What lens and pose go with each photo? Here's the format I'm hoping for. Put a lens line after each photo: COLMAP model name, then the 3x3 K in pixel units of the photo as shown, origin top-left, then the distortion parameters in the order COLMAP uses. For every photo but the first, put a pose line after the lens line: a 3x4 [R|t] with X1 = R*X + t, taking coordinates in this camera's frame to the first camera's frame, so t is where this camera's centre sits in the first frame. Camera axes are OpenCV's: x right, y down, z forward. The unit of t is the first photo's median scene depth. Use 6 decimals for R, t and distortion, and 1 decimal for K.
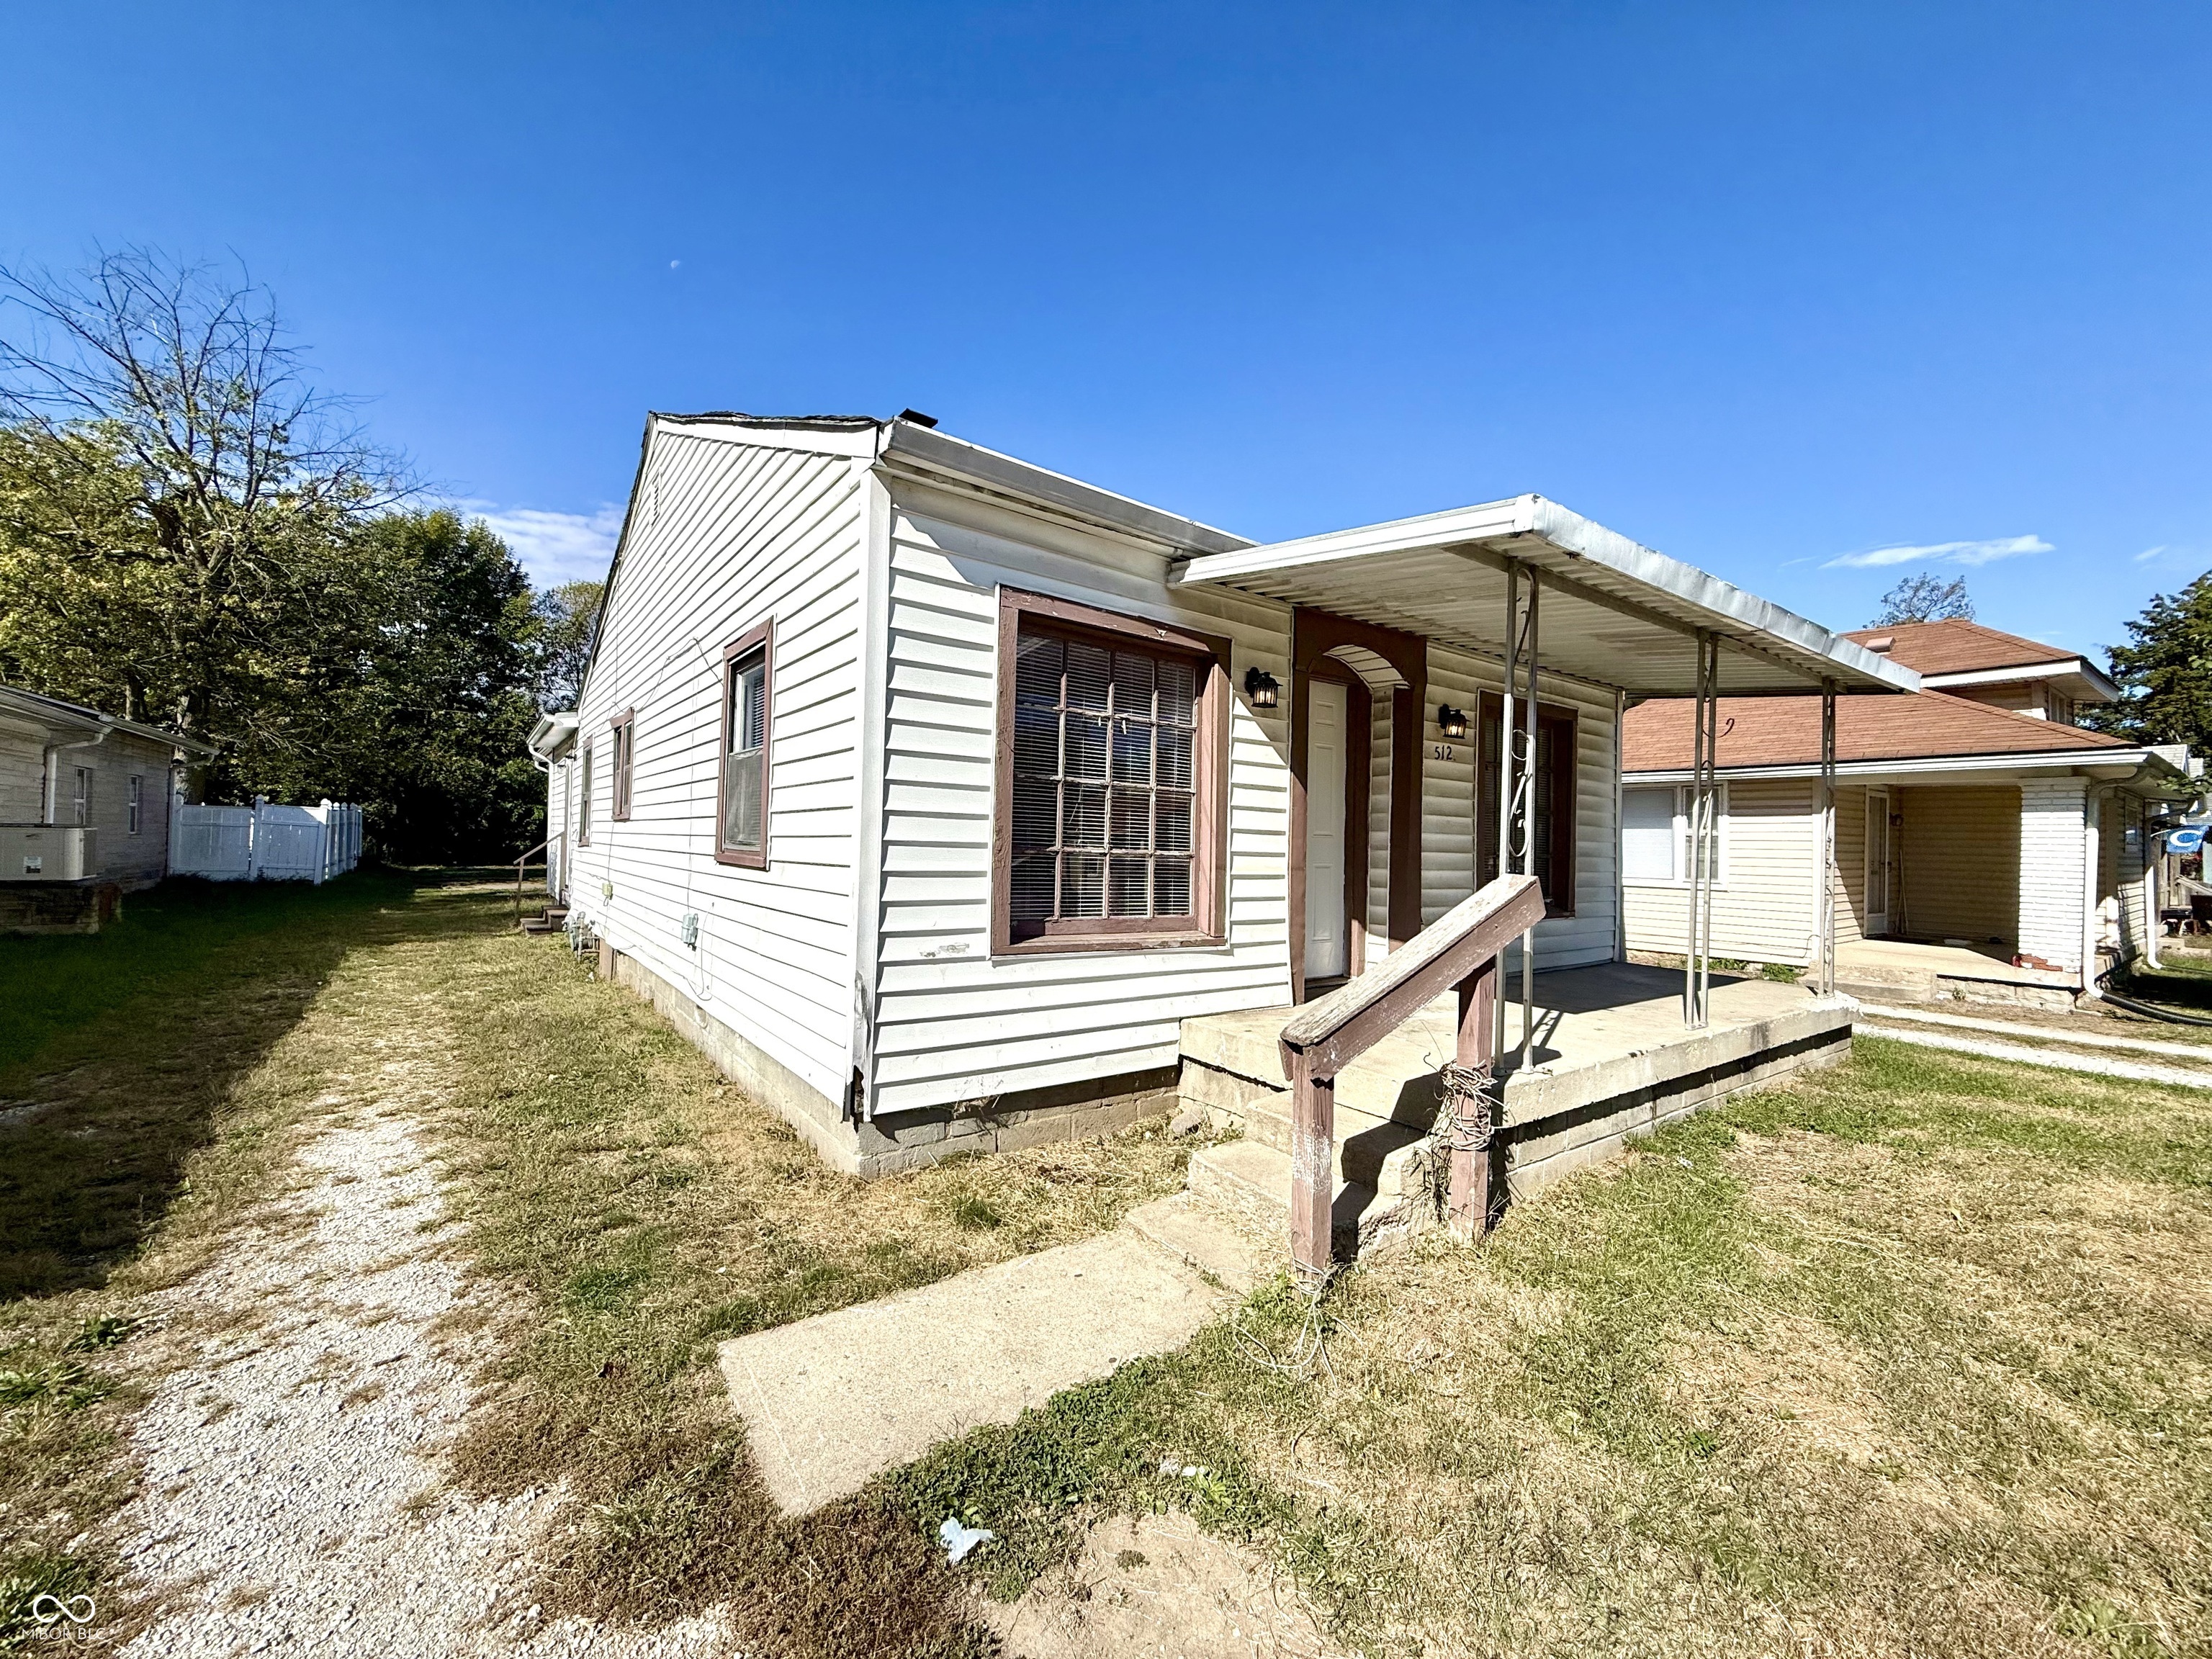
lens RADIAL K [[879.2, 0, 1107.2], [0, 879.2, 829.4], [0, 0, 1]] dist [0.000186, 0.000072]
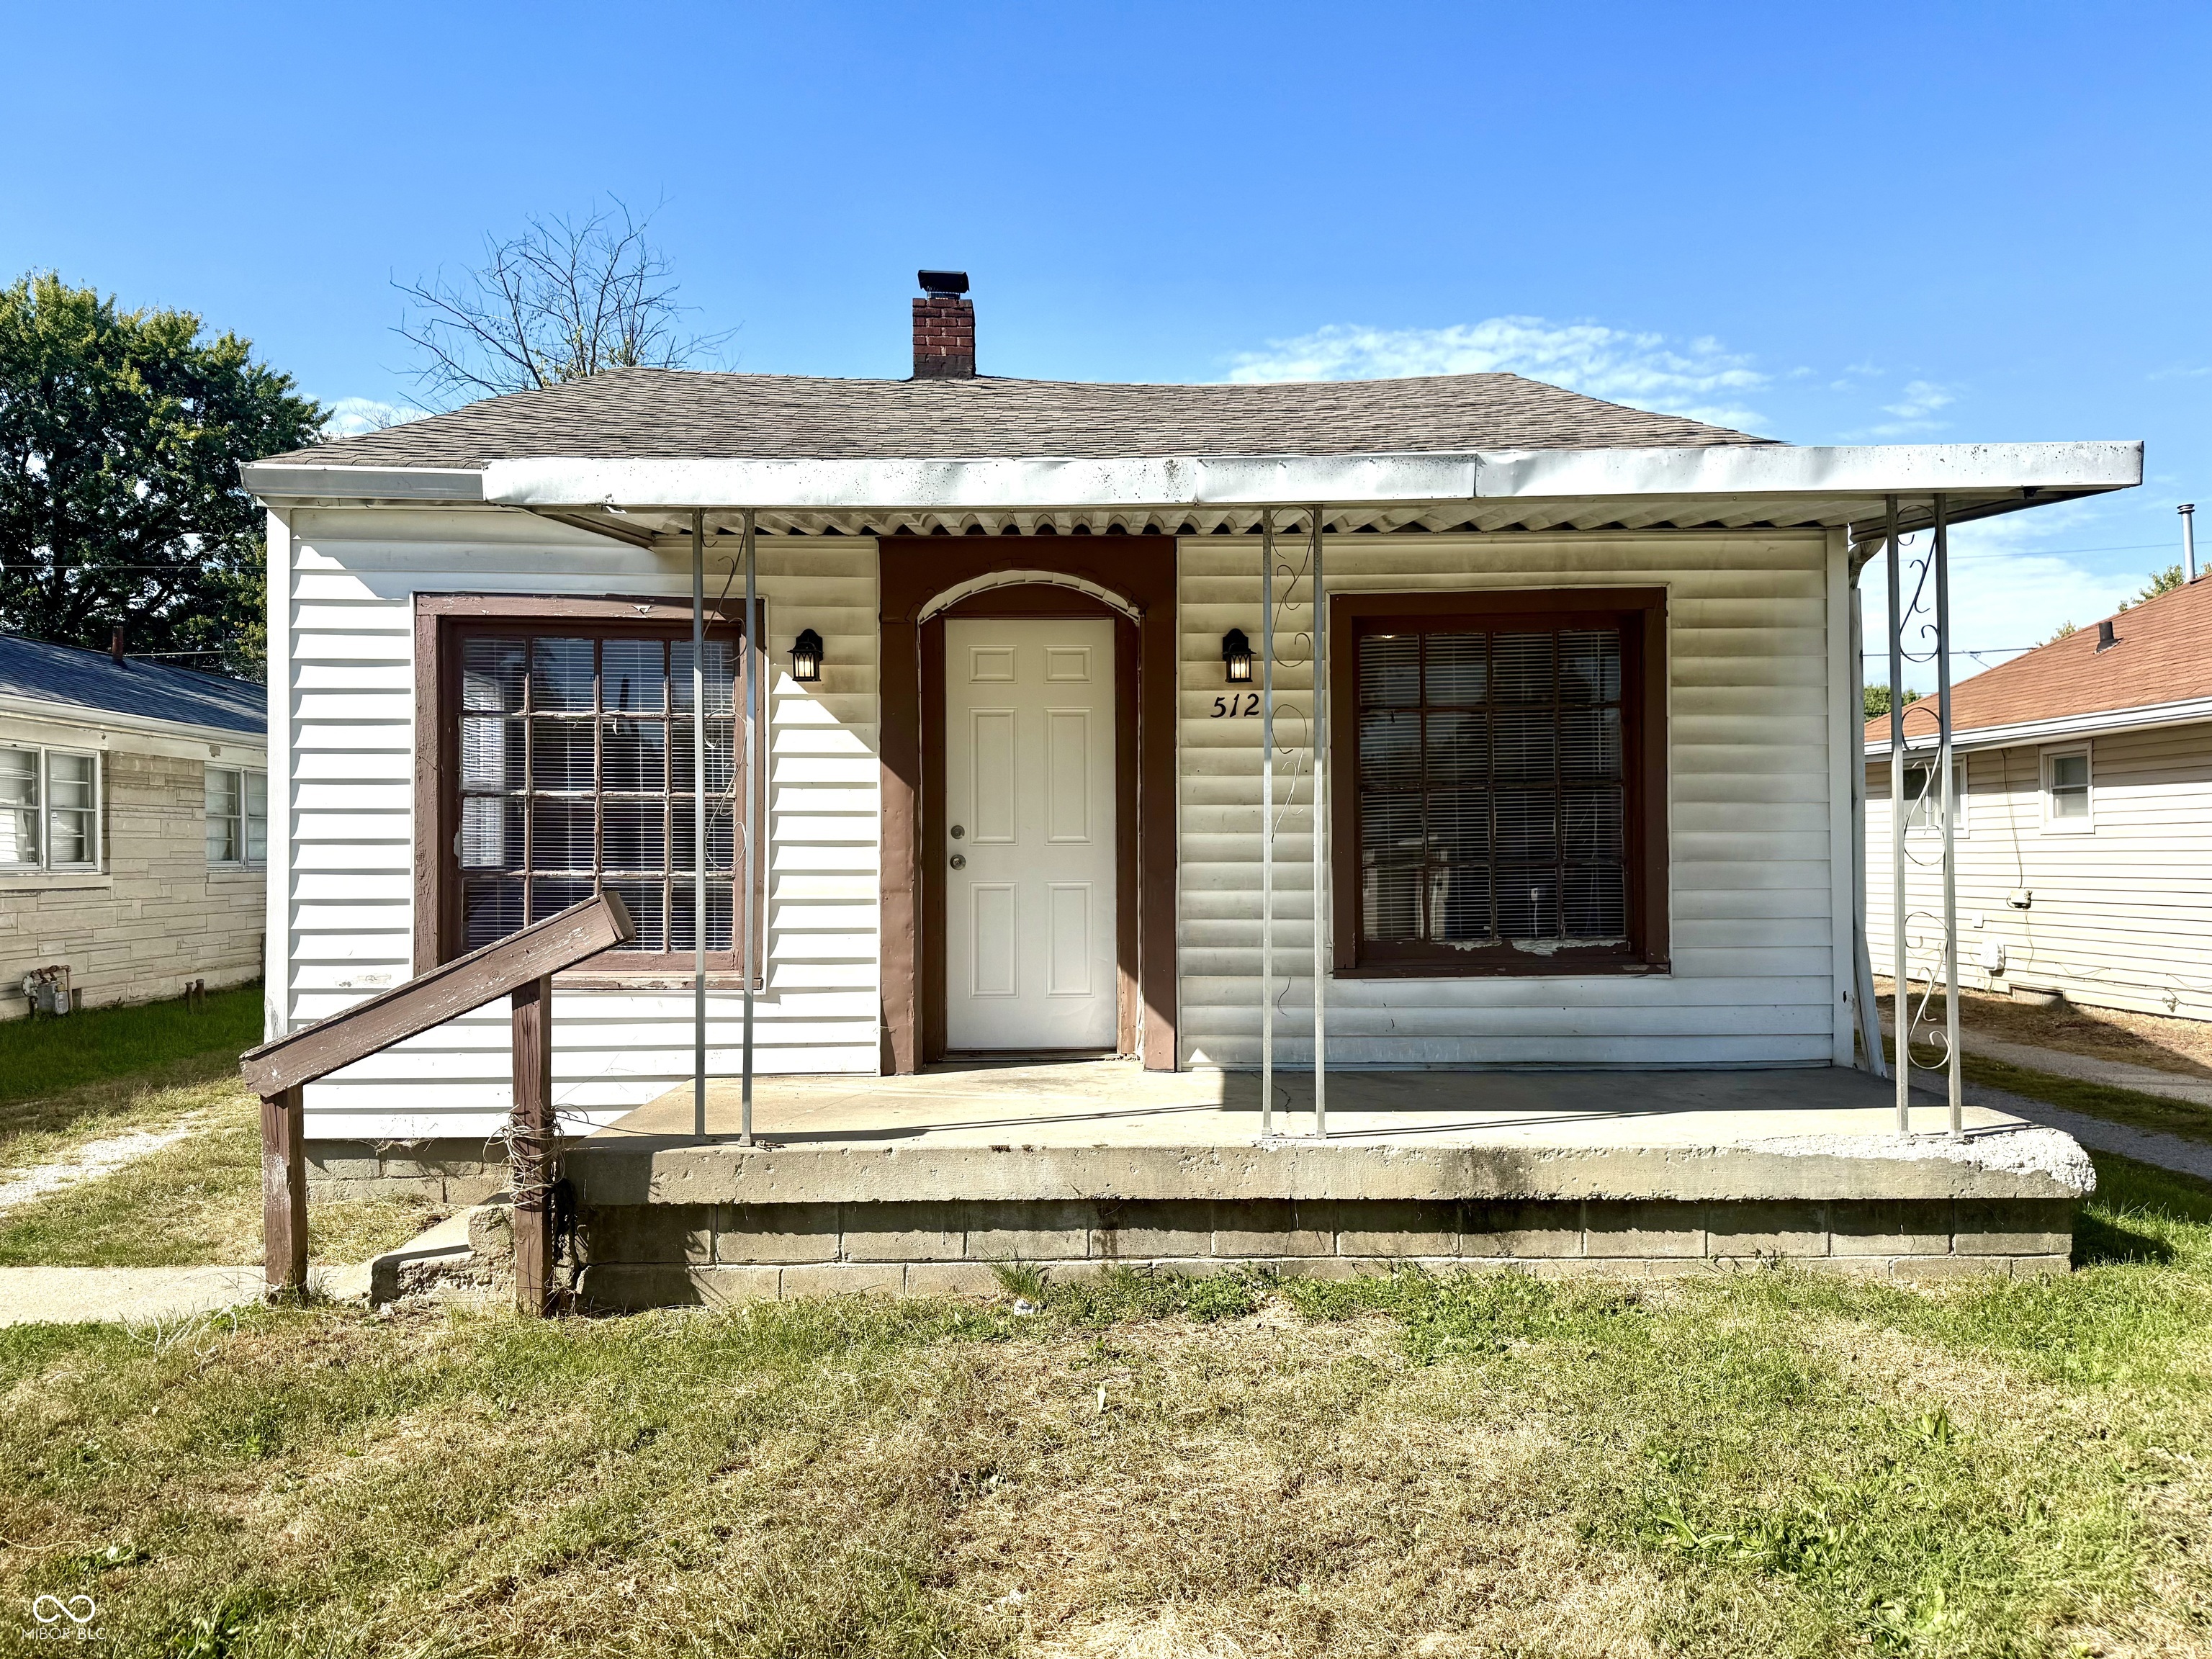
lens RADIAL K [[1518.6, 0, 1103.0], [0, 1518.6, 831.0], [0, 0, 1]] dist [0.037118, -0.004178]
pose [[0.828068, -0.036267, -0.559453, 1.219150], [0.034797, 0.999306, -0.013275, 0.019717], [0.559546, -0.008475, 0.828756, 0.047345]]
